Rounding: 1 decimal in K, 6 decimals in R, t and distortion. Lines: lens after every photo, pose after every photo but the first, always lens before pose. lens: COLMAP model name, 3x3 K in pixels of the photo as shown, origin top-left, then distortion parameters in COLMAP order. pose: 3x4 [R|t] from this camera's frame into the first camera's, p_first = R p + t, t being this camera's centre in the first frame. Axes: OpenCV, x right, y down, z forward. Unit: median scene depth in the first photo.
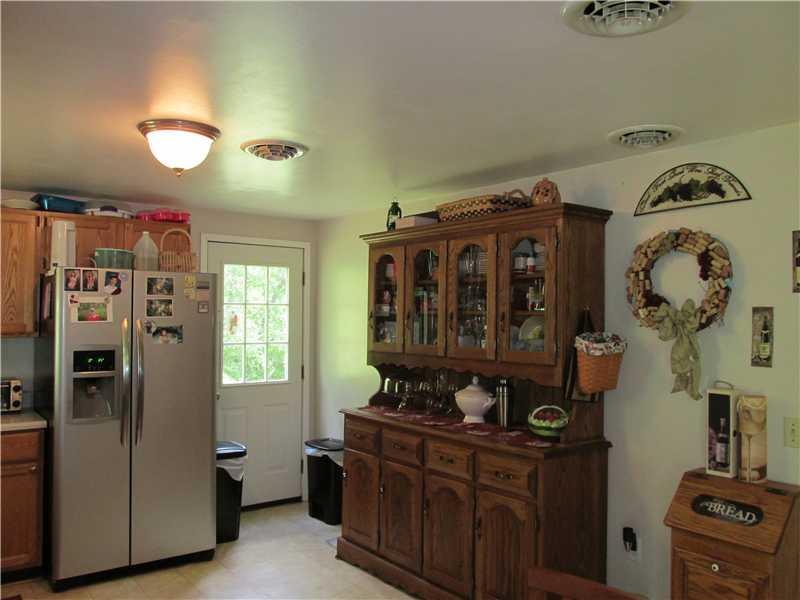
lens RADIAL K [[671.2, 0, 400.0], [0, 671.2, 300.0], [0, 0, 1]] dist [-0.009809, -0.002932]
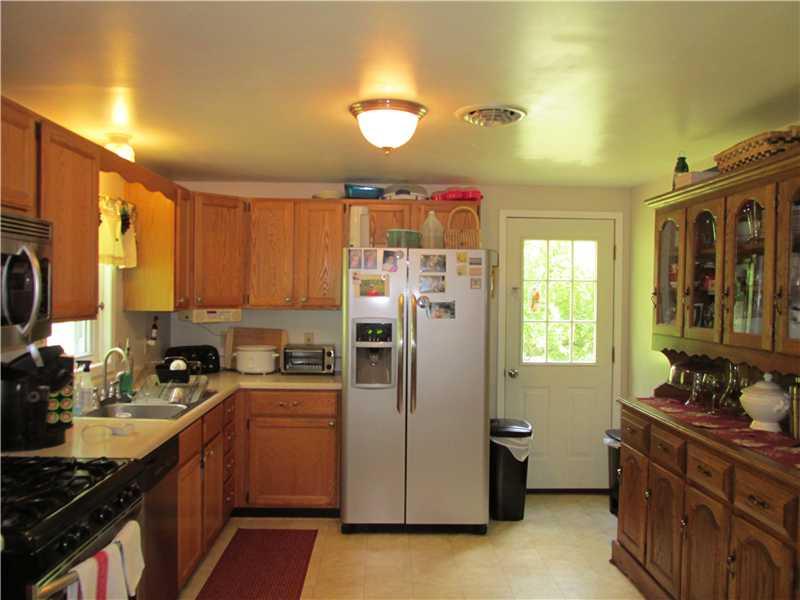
lens RADIAL K [[671.2, 0, 400.0], [0, 671.2, 300.0], [0, 0, 1]] dist [-0.009809, -0.002932]
pose [[0.818497, 0.010406, -0.574417, 0.195018], [0.007319, 0.999566, 0.028538, 0.006327], [0.574464, -0.027563, 0.818065, 0.118285]]
